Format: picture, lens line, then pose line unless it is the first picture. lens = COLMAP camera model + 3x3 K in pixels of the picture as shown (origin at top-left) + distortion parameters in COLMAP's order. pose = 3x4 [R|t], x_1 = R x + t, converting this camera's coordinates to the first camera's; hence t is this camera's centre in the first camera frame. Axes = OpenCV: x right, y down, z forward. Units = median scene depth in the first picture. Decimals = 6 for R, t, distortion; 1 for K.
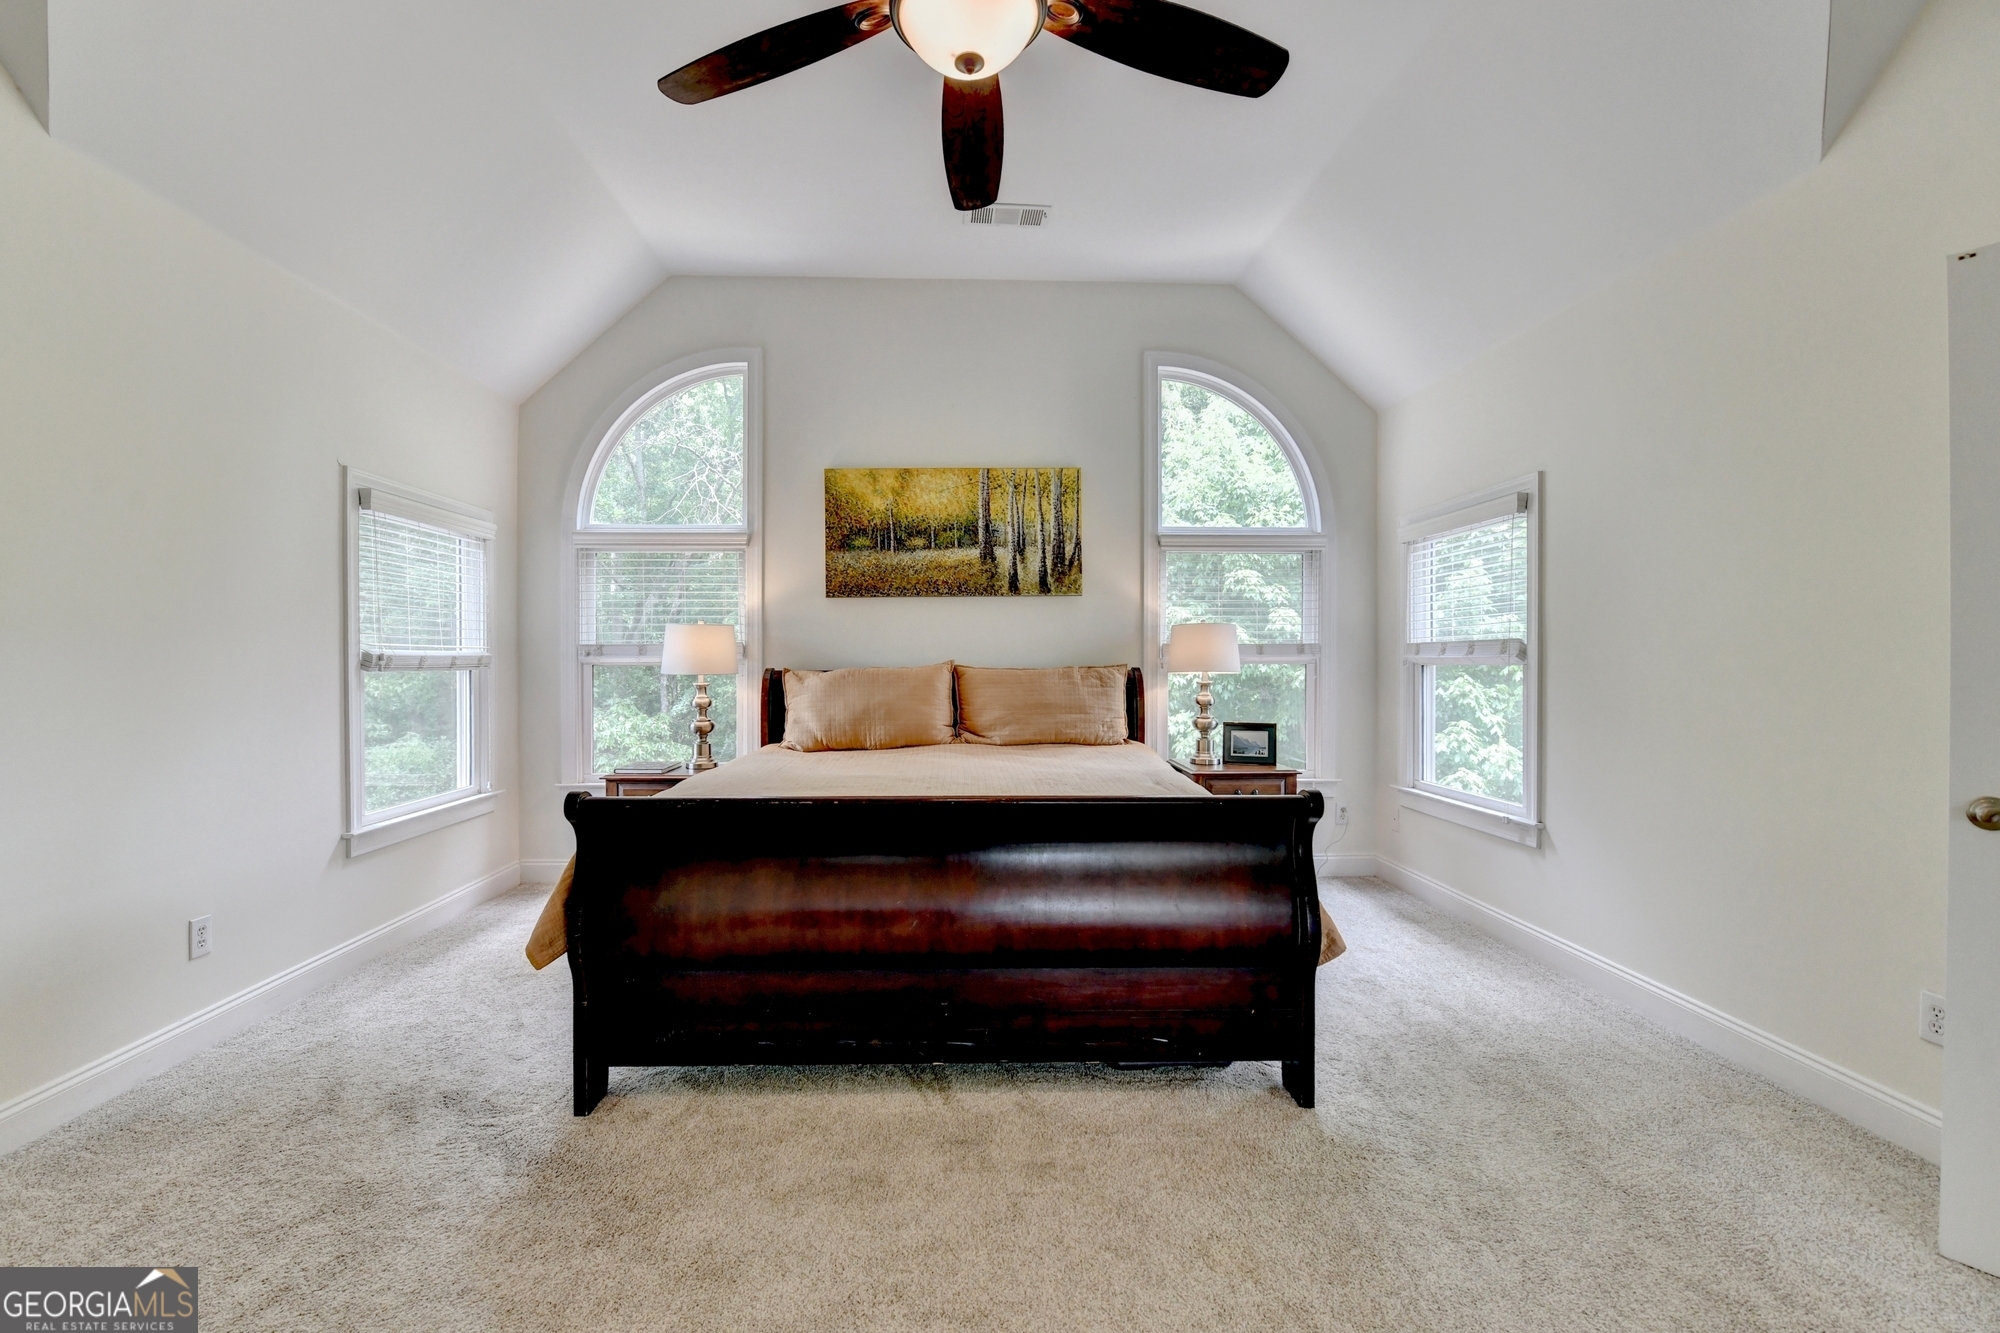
lens RADIAL K [[857.3, 0, 993.9], [0, 857.3, 668.4], [0, 0, 1]] dist [-0.012829, -0.002034]
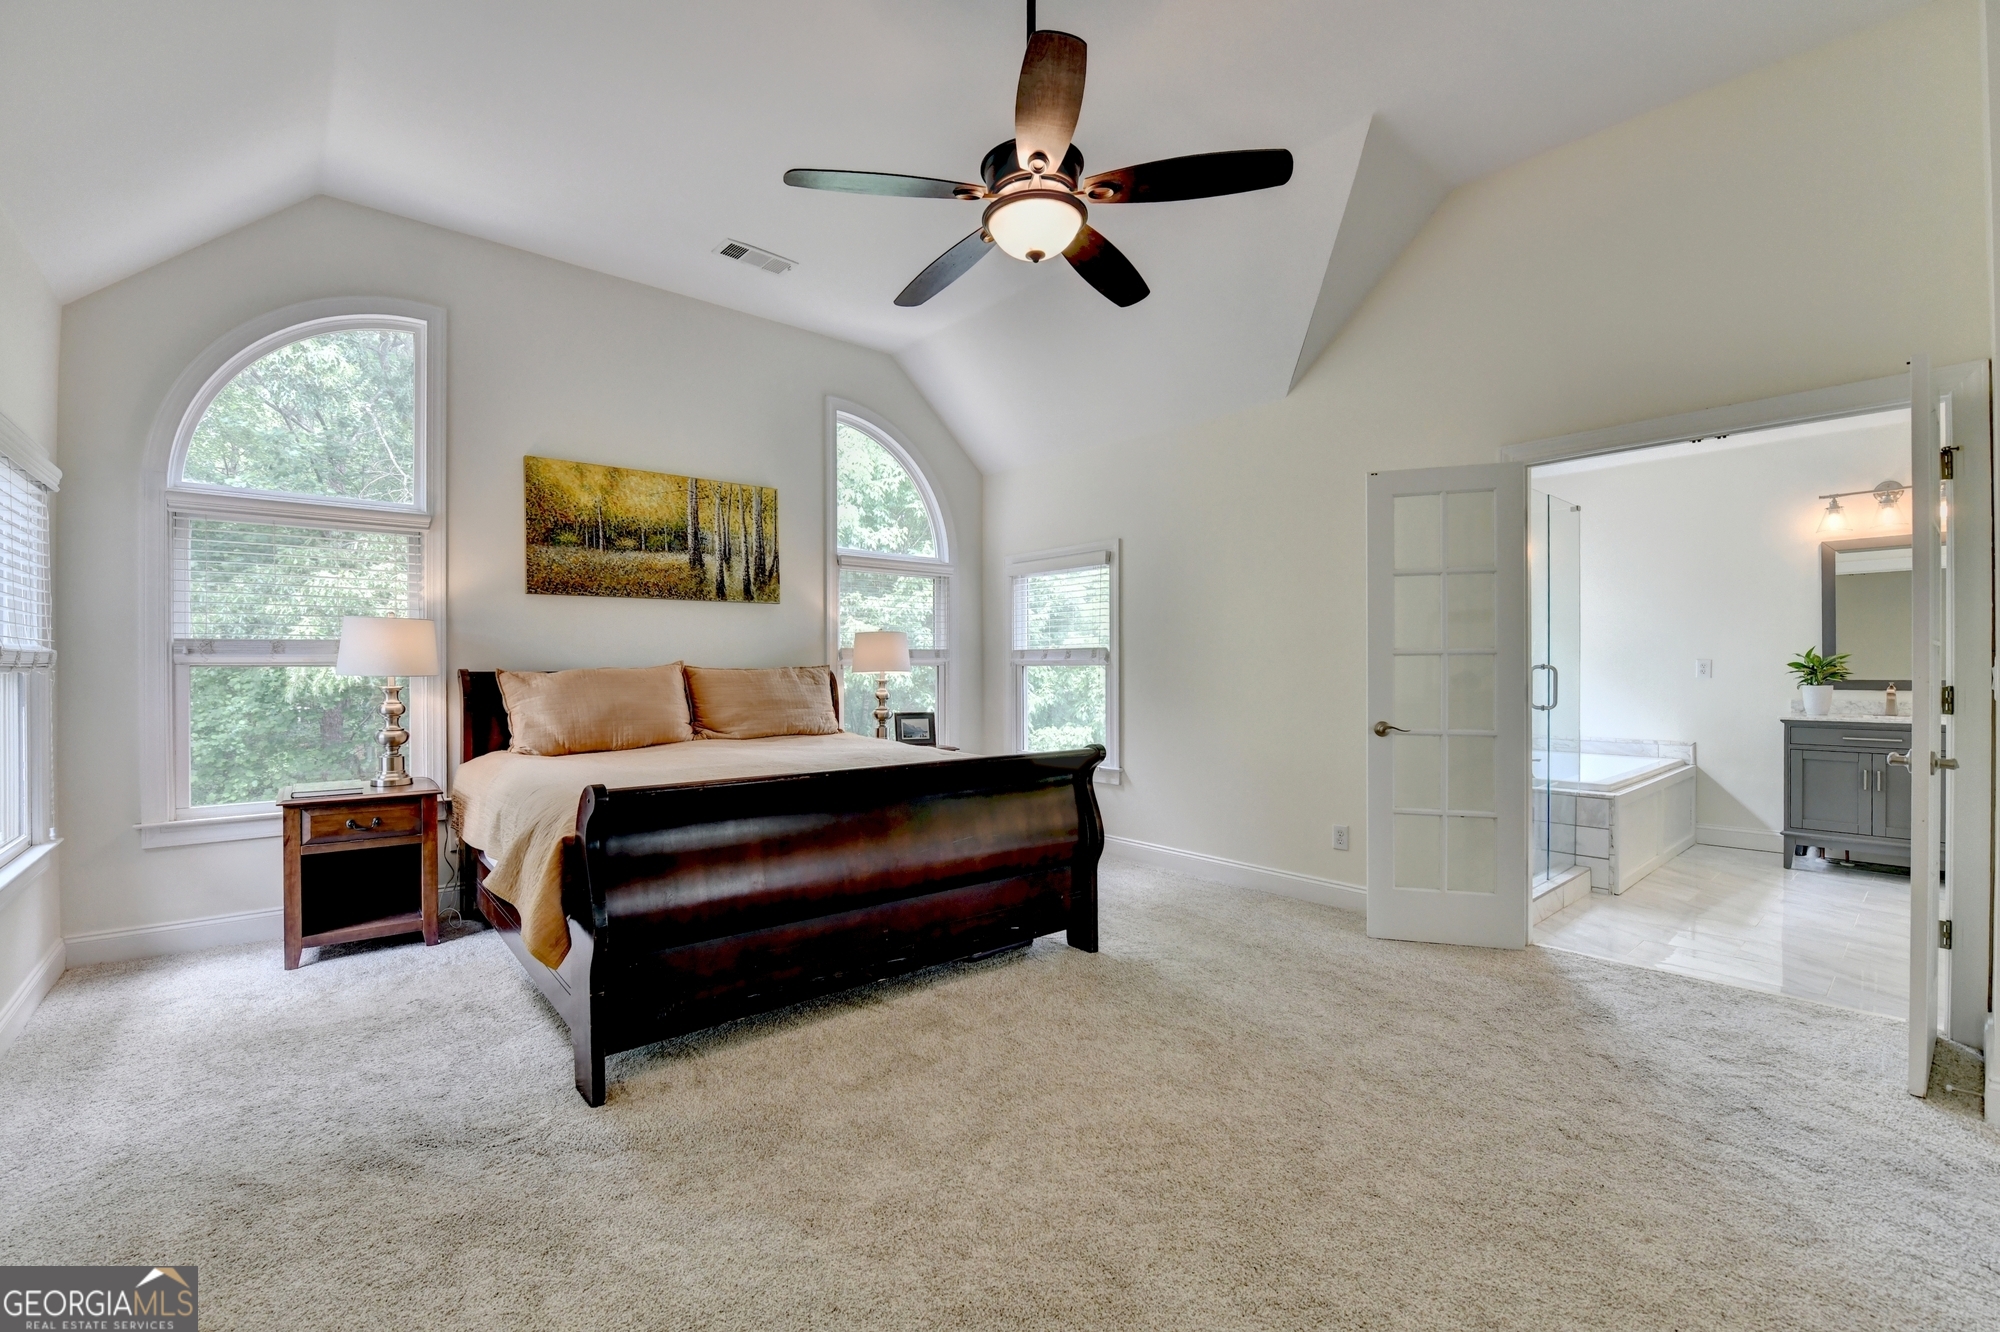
lens RADIAL K [[857.3, 0, 1000.9], [0, 857.3, 666.6], [0, 0, 1]] dist [-0.012829, -0.002034]
pose [[0.777043, 0.000113, 0.629448, -0.405714], [0.005896, 0.999955, -0.007459, 0.007268], [-0.629420, 0.009507, 0.777007, -0.050197]]
